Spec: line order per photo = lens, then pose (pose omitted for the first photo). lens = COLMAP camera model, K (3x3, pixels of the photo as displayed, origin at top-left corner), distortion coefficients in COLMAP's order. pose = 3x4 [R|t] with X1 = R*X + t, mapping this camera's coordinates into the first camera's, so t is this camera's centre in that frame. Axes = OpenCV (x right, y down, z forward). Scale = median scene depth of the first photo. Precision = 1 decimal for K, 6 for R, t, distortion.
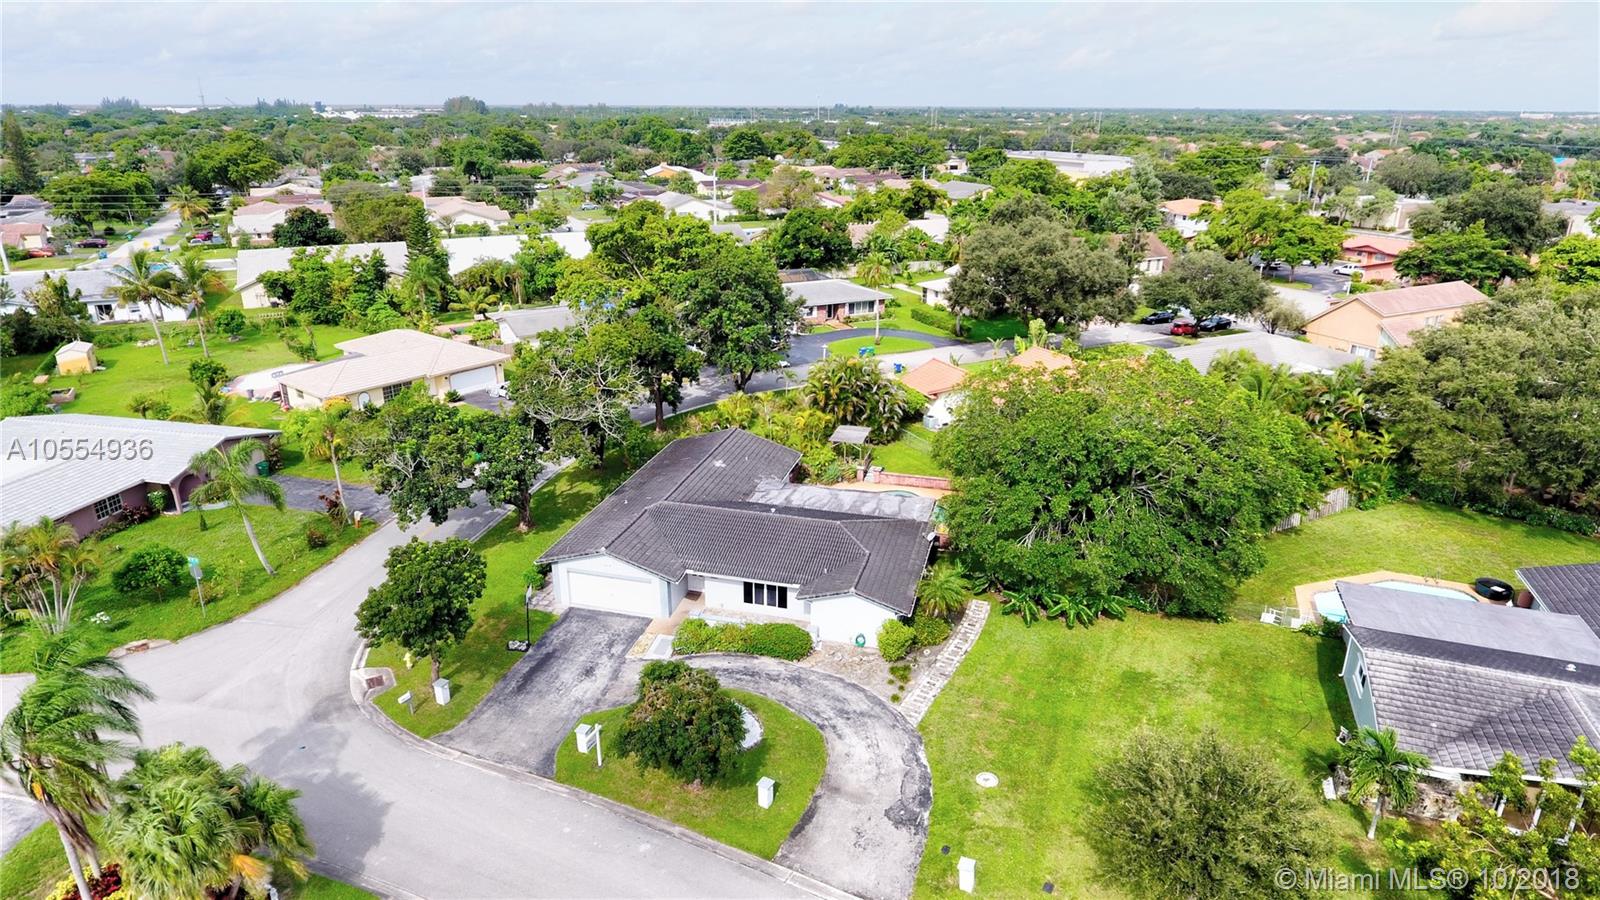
lens RADIAL K [[926.8, 0, 800.0], [0, 926.8, 450.0], [0, 0, 1]] dist [-0.006332, -0.000048]
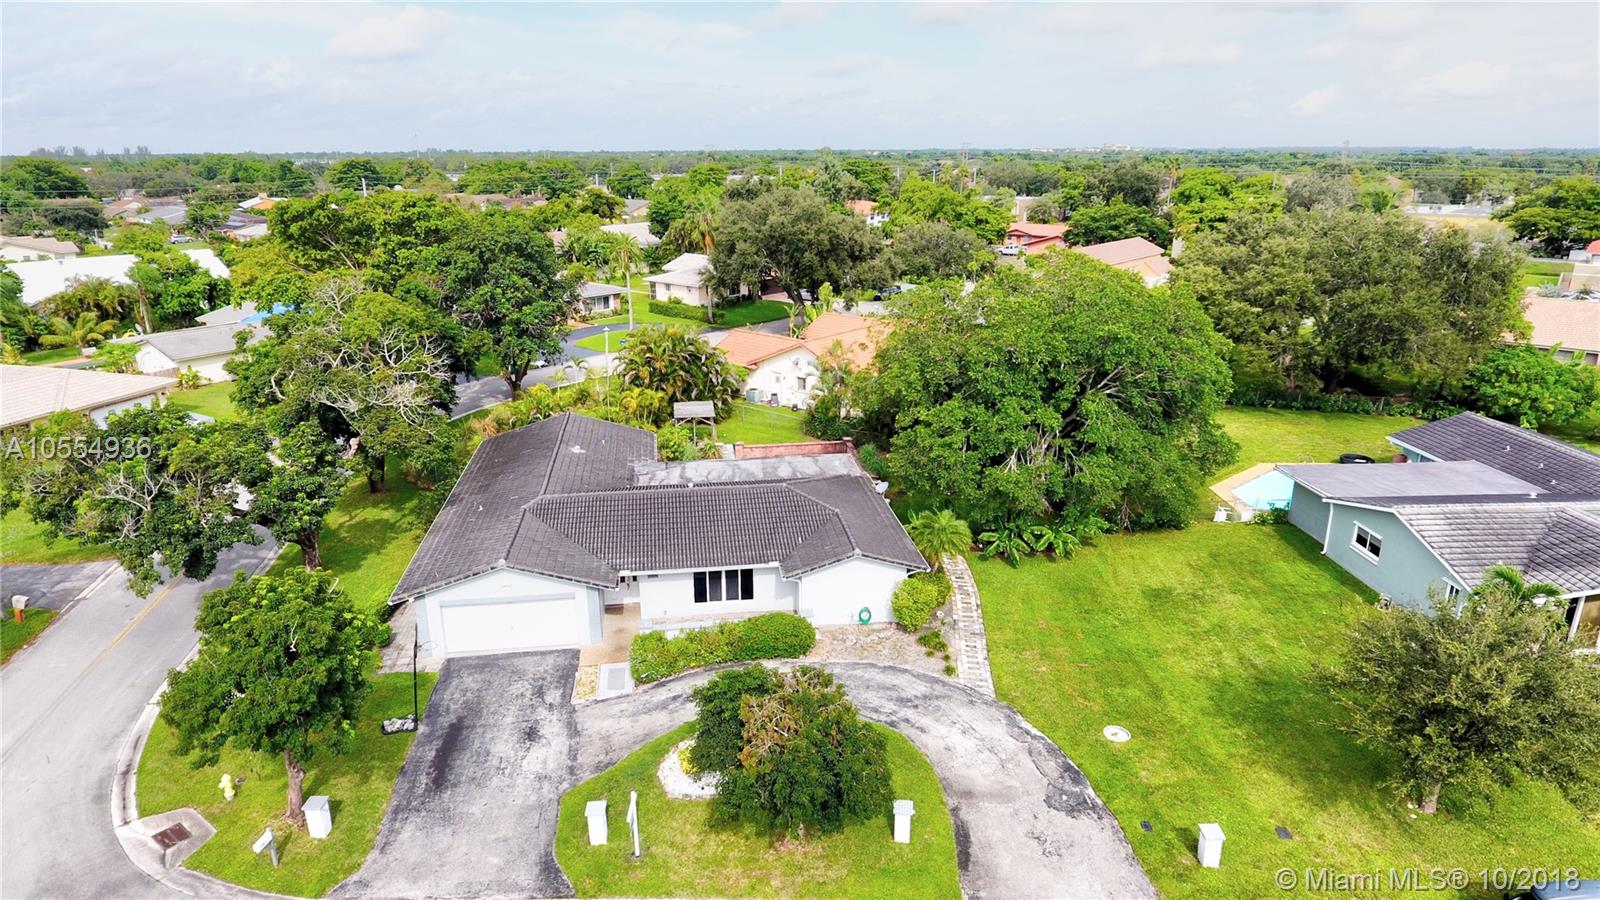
lens RADIAL K [[926.8, 0, 800.0], [0, 926.8, 450.0], [0, 0, 1]] dist [-0.006332, -0.000048]
pose [[0.921955, -0.128700, 0.365287, -0.156936], [0.142599, 0.989717, -0.011205, 0.039630], [-0.360089, 0.062420, 0.930827, 0.163547]]
